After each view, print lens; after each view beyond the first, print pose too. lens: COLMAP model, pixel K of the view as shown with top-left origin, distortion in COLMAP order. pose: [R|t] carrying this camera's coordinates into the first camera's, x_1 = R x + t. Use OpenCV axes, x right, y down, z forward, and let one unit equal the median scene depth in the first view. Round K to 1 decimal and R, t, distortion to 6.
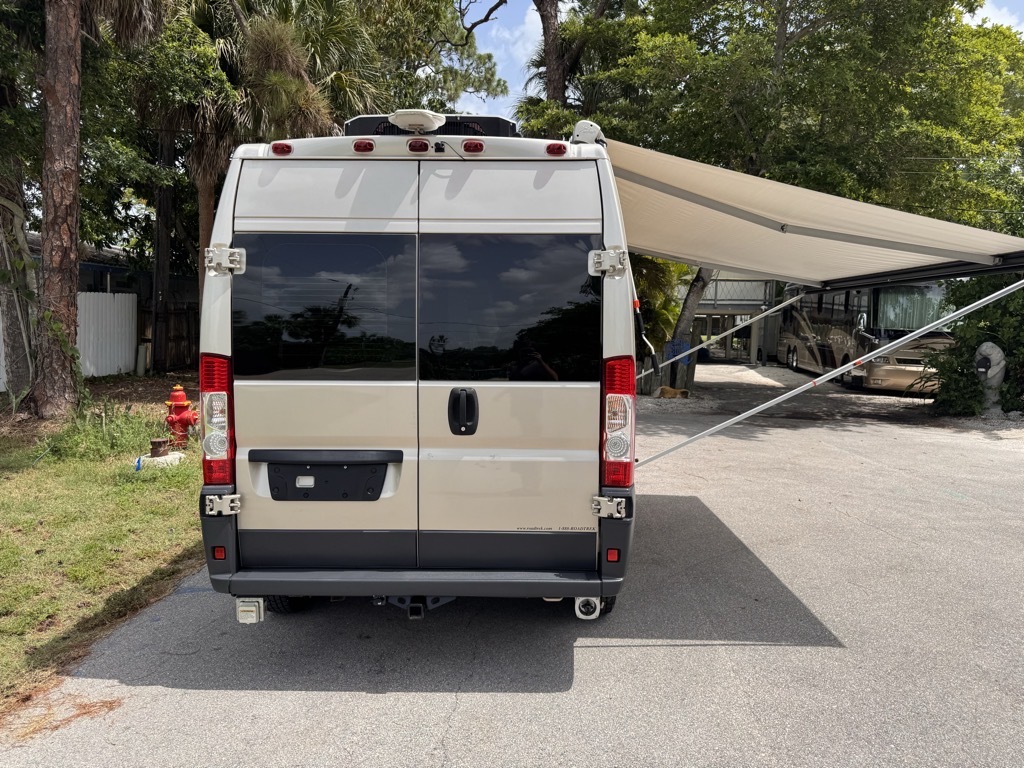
lens RADIAL K [[744.6, 0, 512.0], [0, 744.6, 384.0], [0, 0, 1]] dist [0.062464, -0.131447]
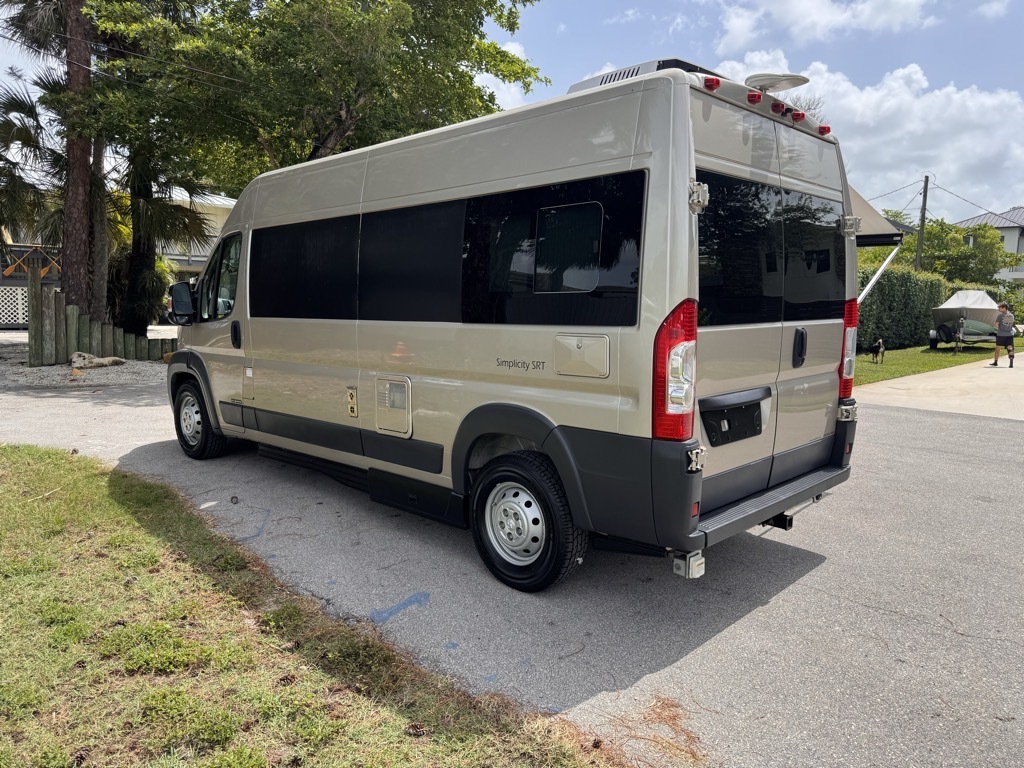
lens RADIAL K [[744.6, 0, 512.0], [0, 744.6, 384.0], [0, 0, 1]] dist [0.062464, -0.131447]
pose [[0.672249, -0.092767, 0.734490, -1.225675], [0.054127, 0.995622, 0.076208, -0.020265], [-0.738344, -0.011475, 0.674327, 0.525634]]
